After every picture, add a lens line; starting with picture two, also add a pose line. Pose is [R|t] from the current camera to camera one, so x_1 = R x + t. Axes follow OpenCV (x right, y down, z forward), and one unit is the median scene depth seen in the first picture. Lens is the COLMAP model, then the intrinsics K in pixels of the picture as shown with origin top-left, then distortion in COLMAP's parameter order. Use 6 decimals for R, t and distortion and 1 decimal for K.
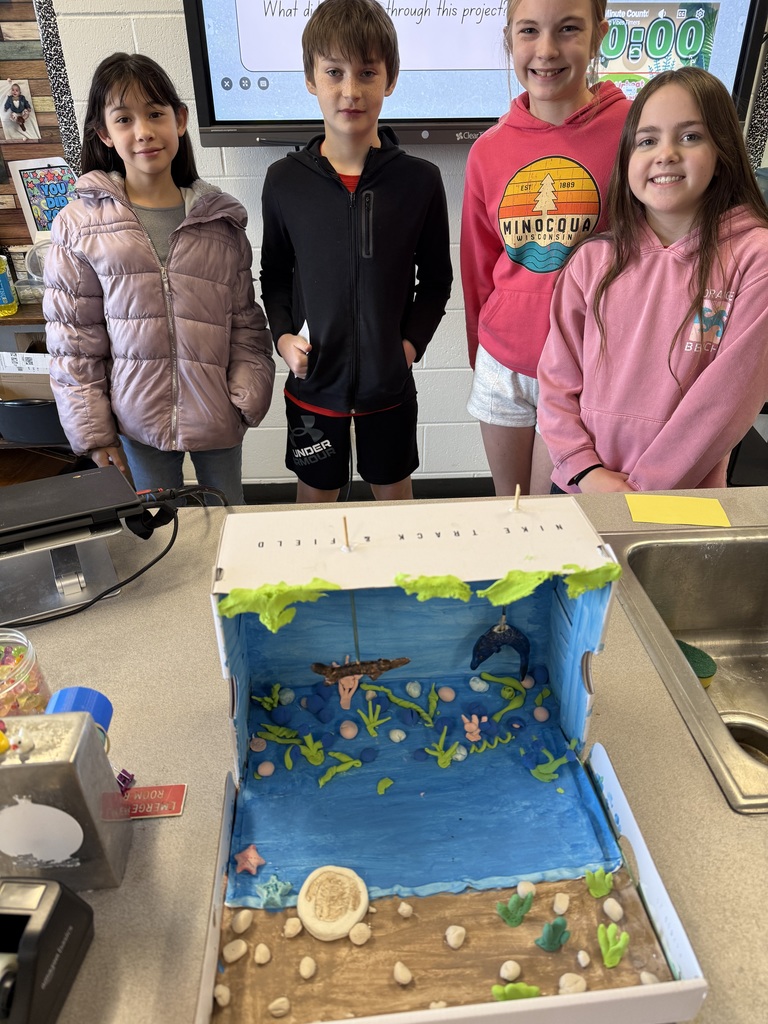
lens RADIAL K [[730.1, 0, 389.8], [0, 730.1, 518.6], [0, 0, 1]] dist [0.017340, -0.018751]
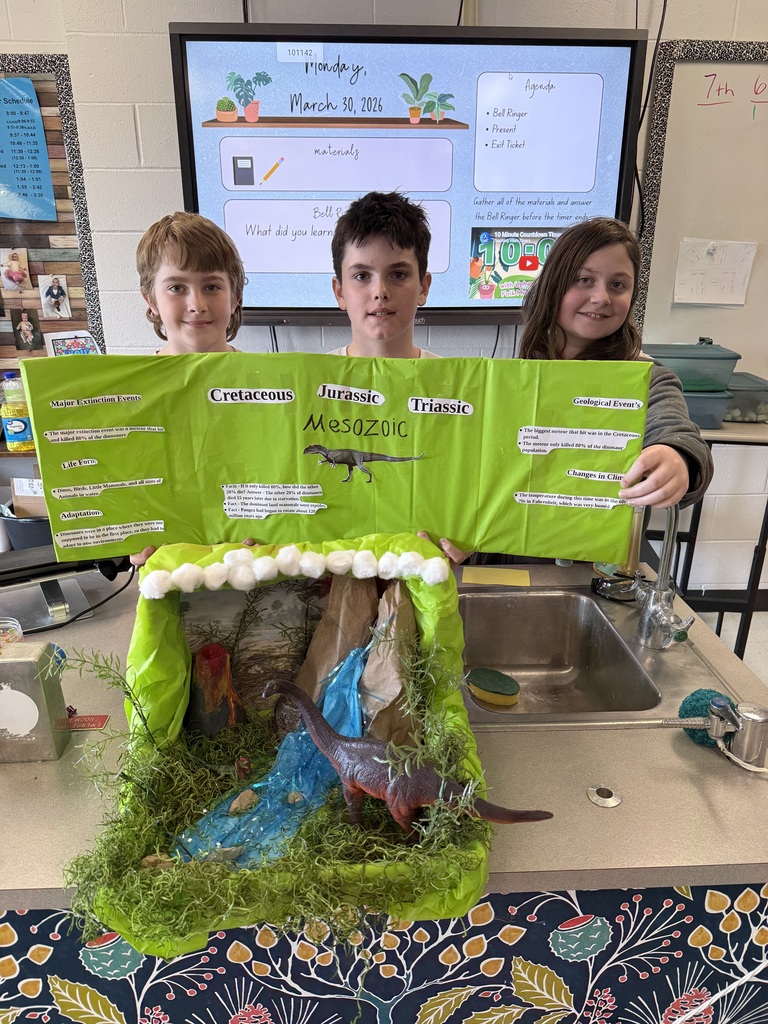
lens RADIAL K [[730.1, 0, 390.9], [0, 730.1, 515.1], [0, 0, 1]] dist [0.017340, -0.018751]
pose [[0.999909, 0.010604, -0.008392, 0.106477], [-0.012100, 0.978662, -0.205121, 0.084132], [0.006038, 0.205203, 0.978701, -0.196655]]
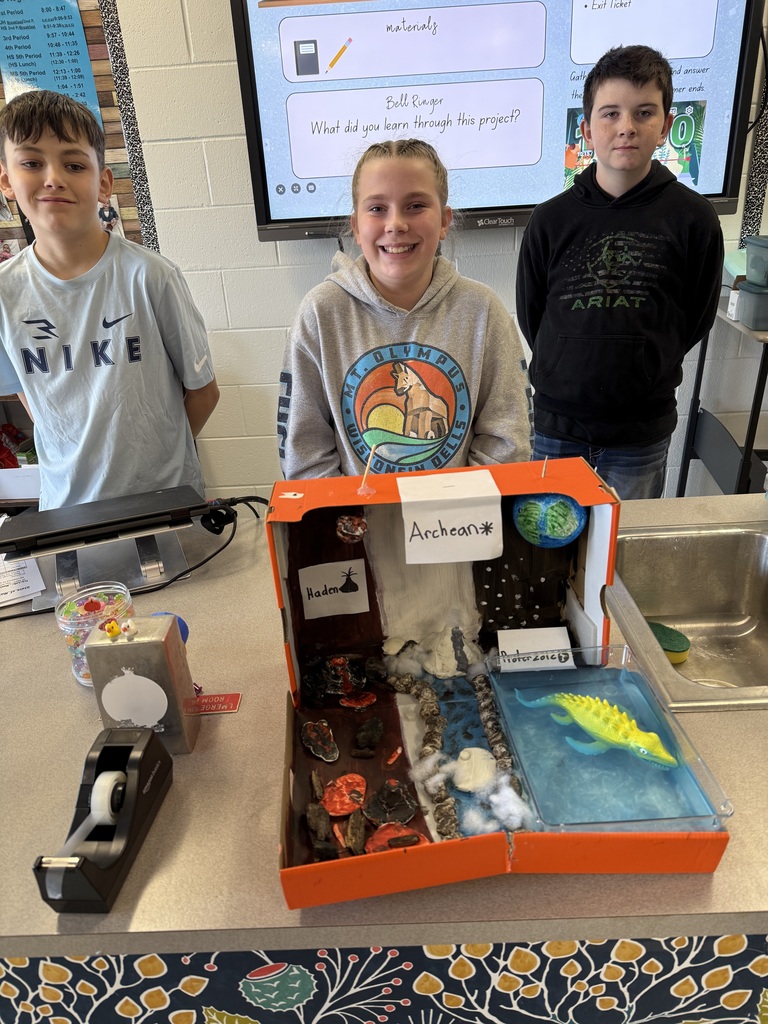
lens RADIAL K [[730.1, 0, 387.4], [0, 730.1, 517.0], [0, 0, 1]] dist [0.017340, -0.018751]
pose [[0.997089, -0.016831, -0.074371, 0.028774], [0.008707, 0.994086, -0.108244, 0.062281], [0.075753, 0.107281, 0.991339, -0.102885]]
